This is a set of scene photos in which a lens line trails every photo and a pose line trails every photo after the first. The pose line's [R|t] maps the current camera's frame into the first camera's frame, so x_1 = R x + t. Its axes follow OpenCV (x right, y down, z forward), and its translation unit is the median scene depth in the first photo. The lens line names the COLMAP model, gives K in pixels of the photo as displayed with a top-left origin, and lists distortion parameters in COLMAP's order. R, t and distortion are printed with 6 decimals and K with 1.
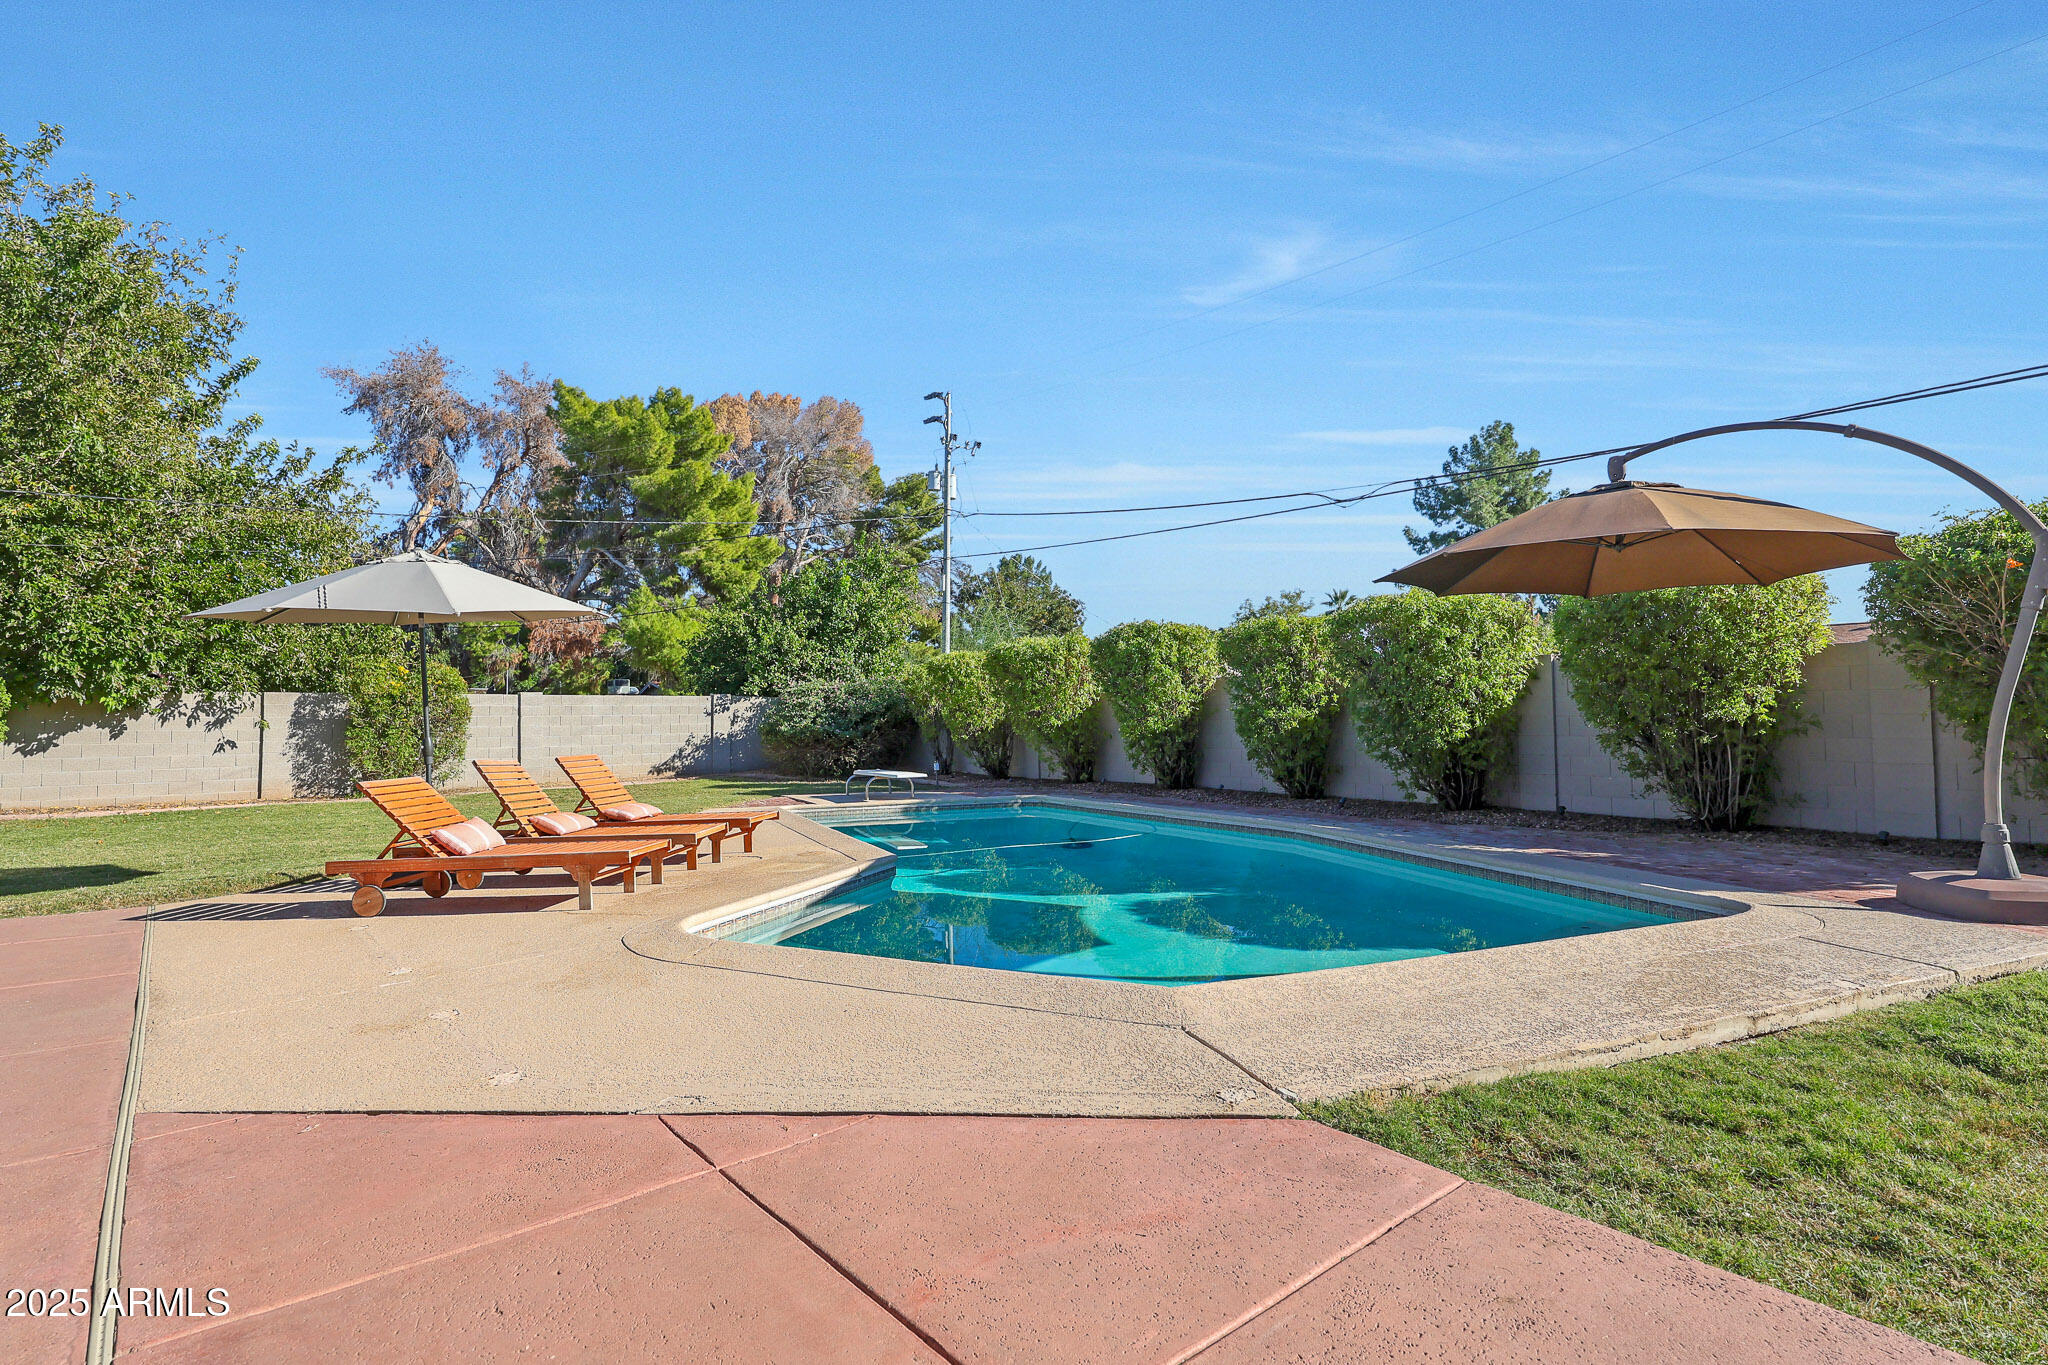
lens RADIAL K [[1006.0, 0, 1024.6], [0, 1006.0, 655.5], [0, 0, 1]] dist [0.012290, -0.007445]
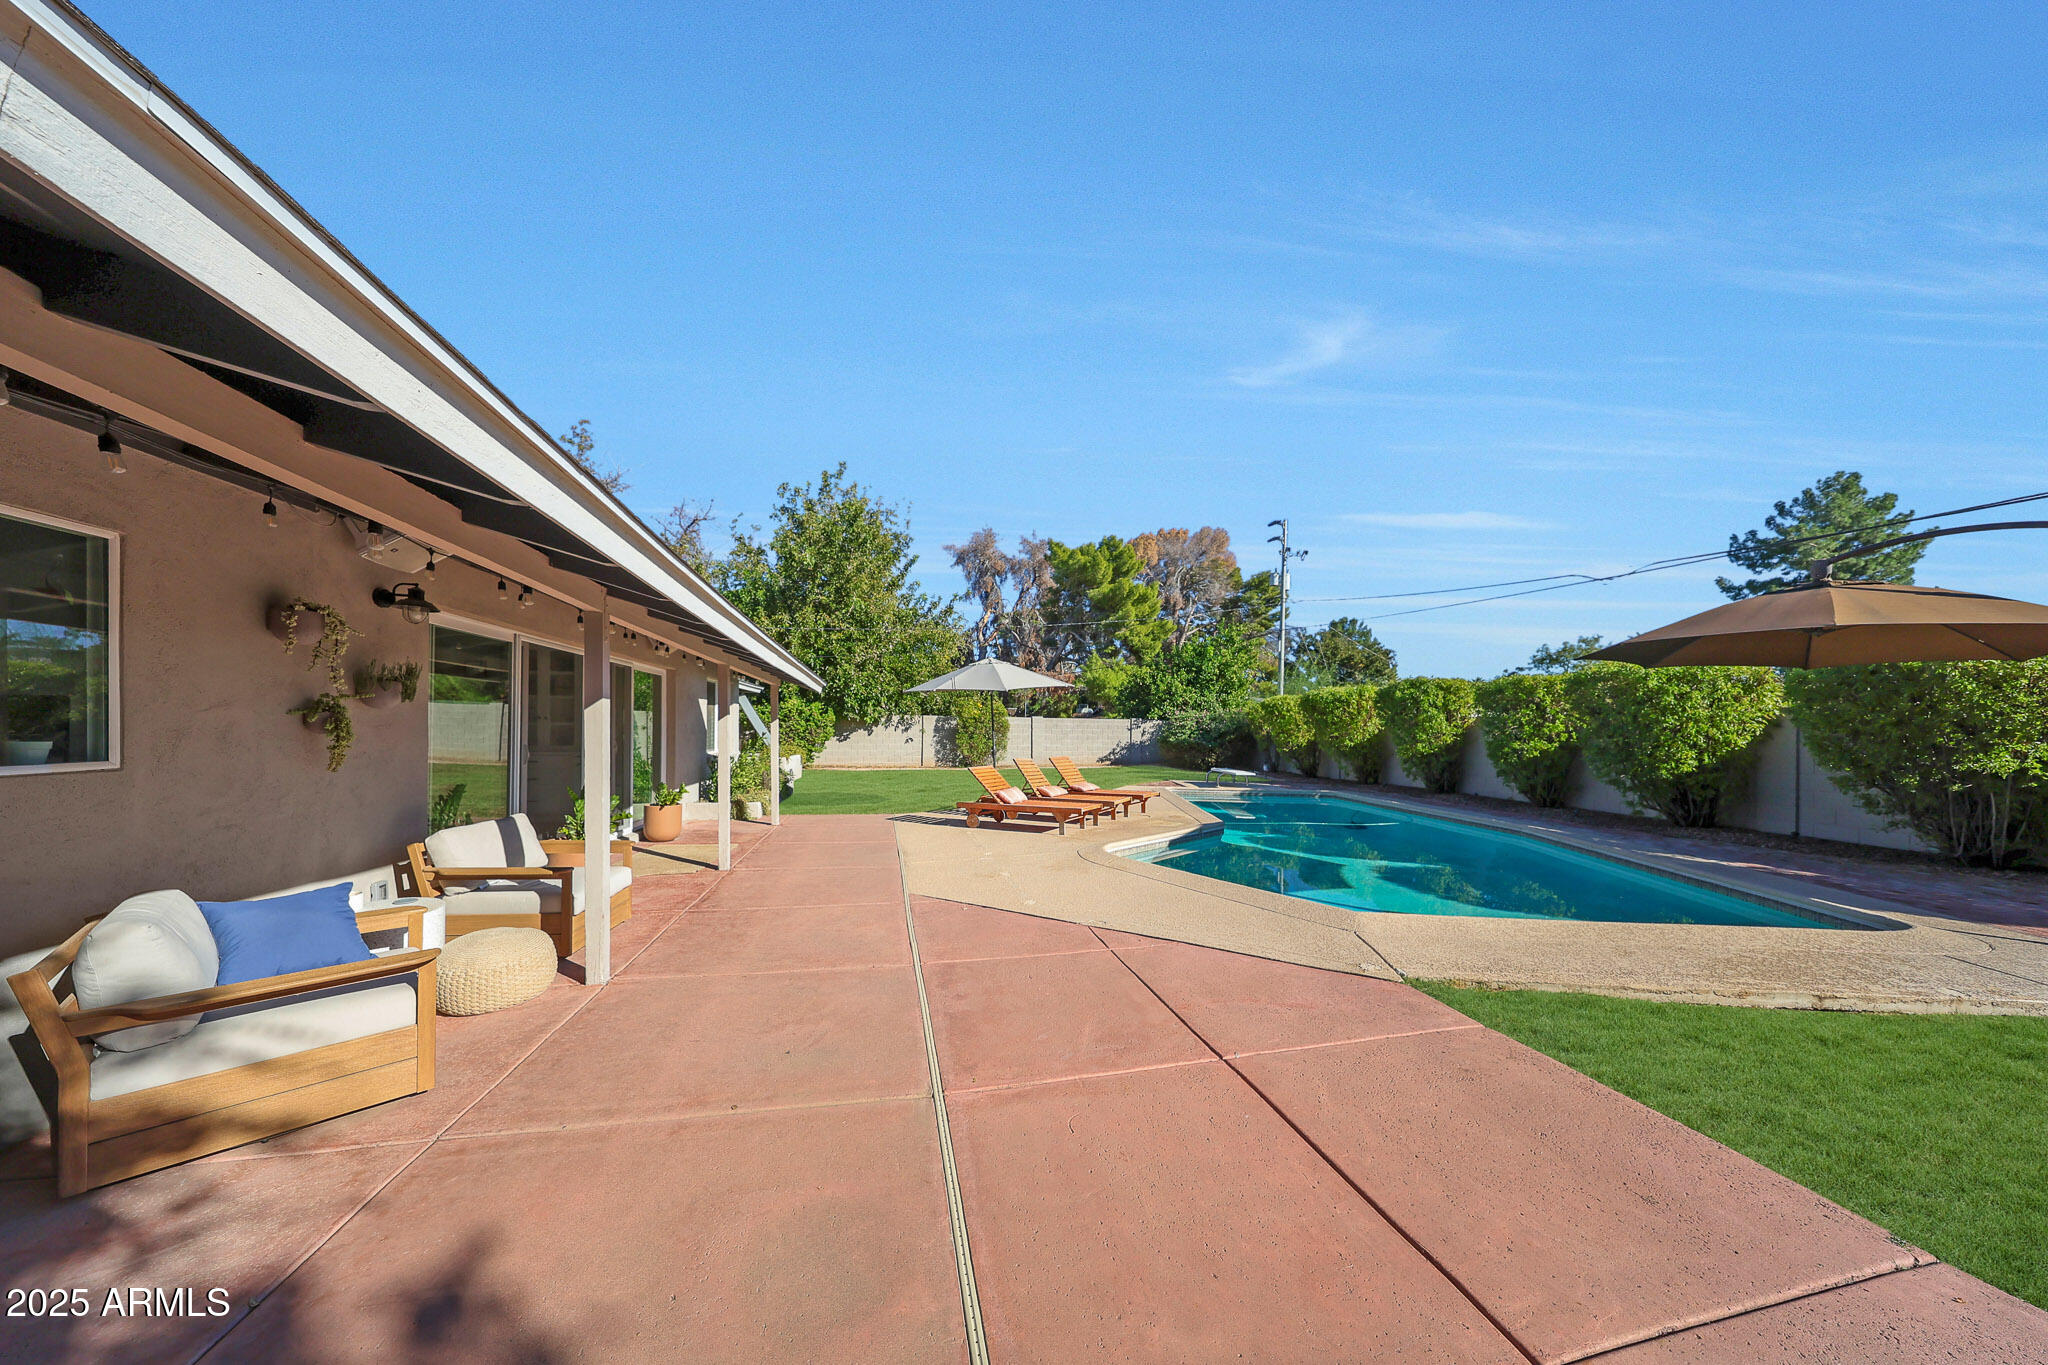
lens RADIAL K [[627.5, 0, 1023.0], [0, 627.5, 728.5], [0, 0, 1]] dist [-0.000817, 0.000009]
pose [[0.888201, 0.024609, -0.458795, 0.027529], [0.004367, 0.998067, 0.061990, -0.016140], [0.459433, -0.057063, 0.886377, -0.057629]]
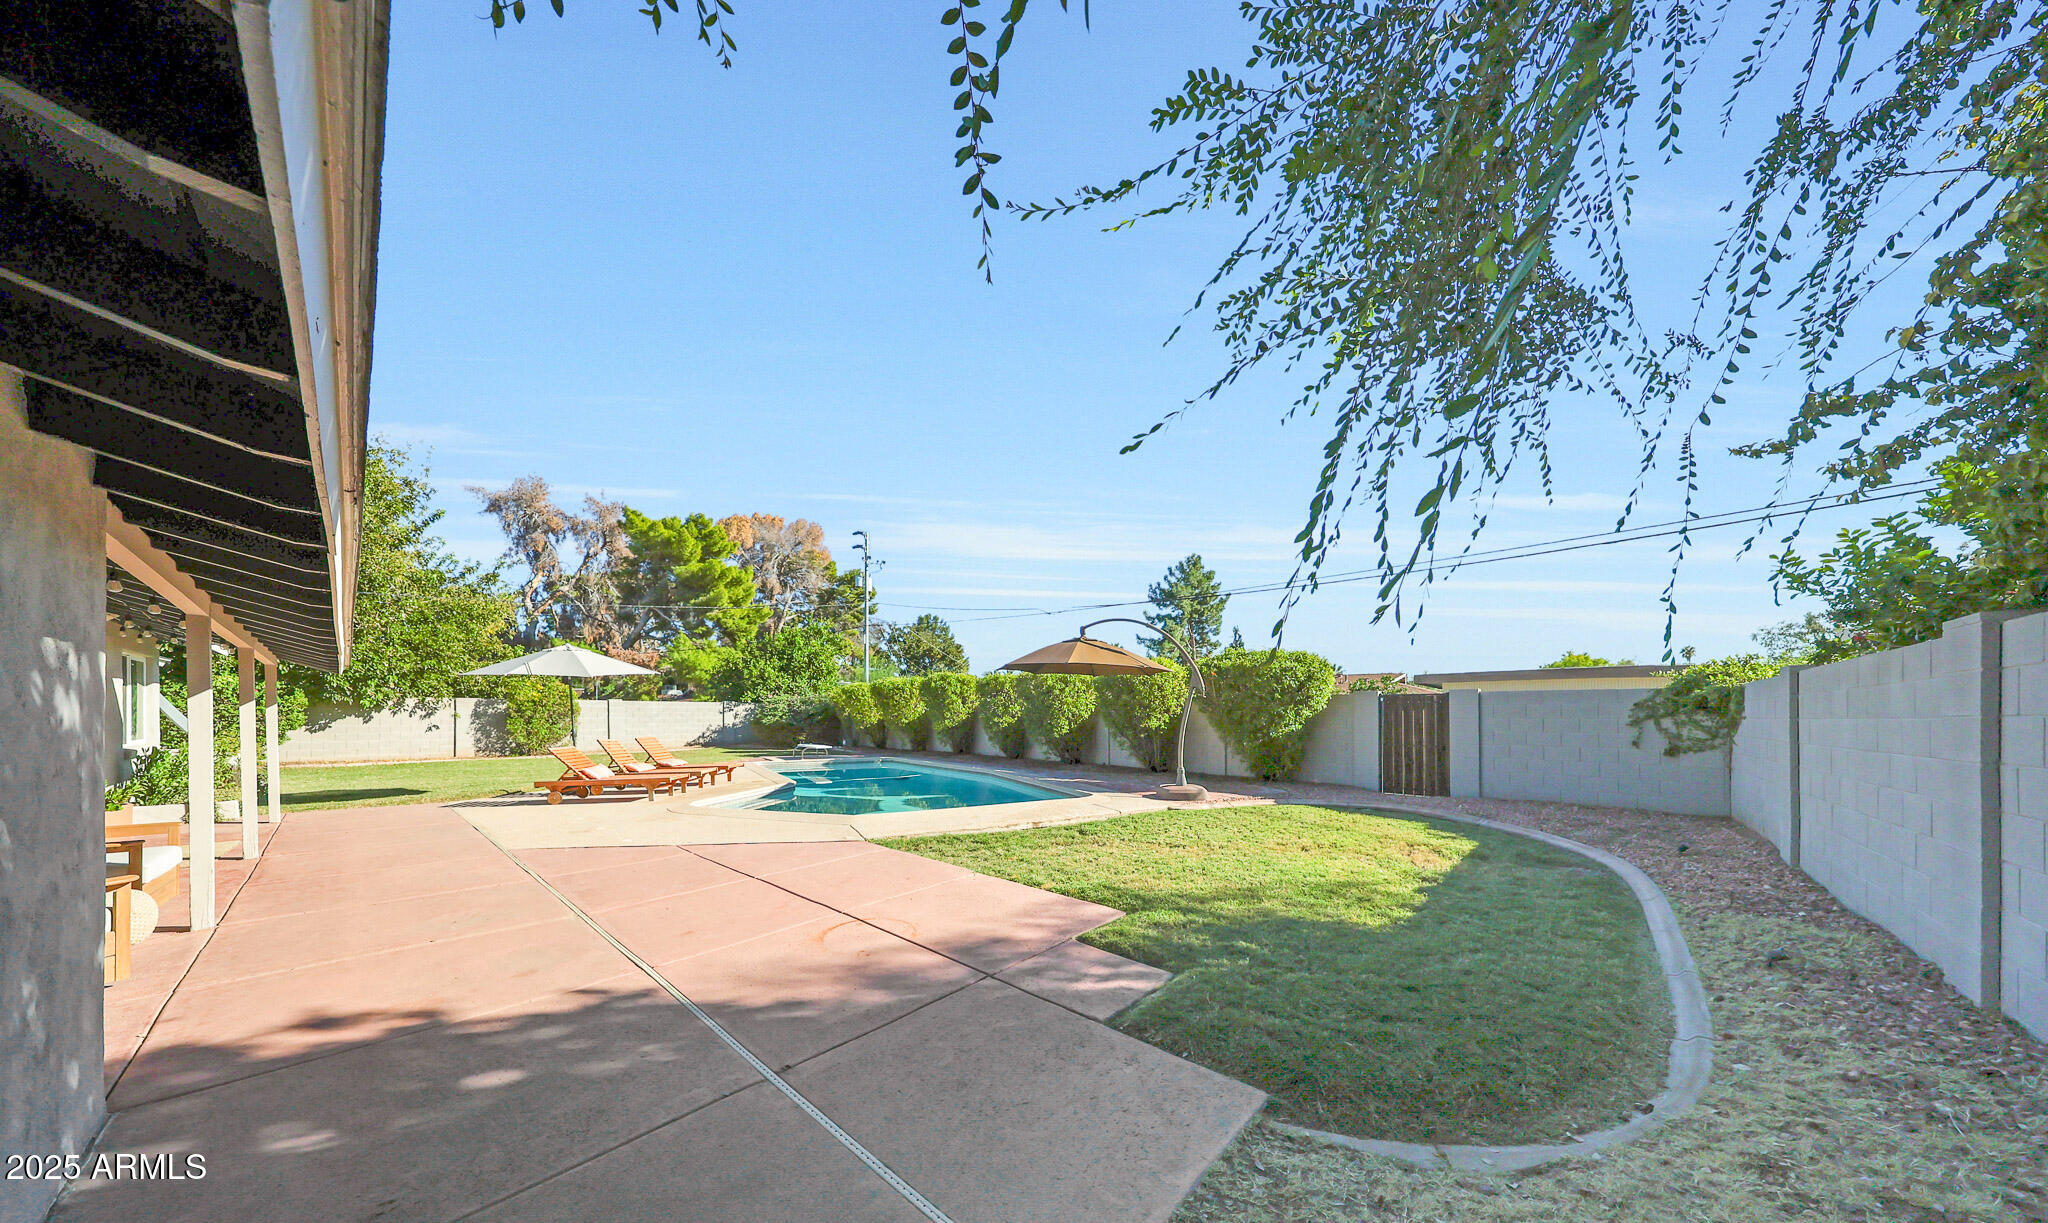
lens RADIAL K [[607.4, 0, 1028.8], [0, 607.4, 724.5], [0, 0, 1]] dist [-0.008572, -0.000042]
pose [[0.988237, 0.013171, 0.152364, 0.086785], [-0.025264, 0.996656, 0.077709, -0.025083], [-0.150831, -0.080644, 0.985265, -0.203952]]
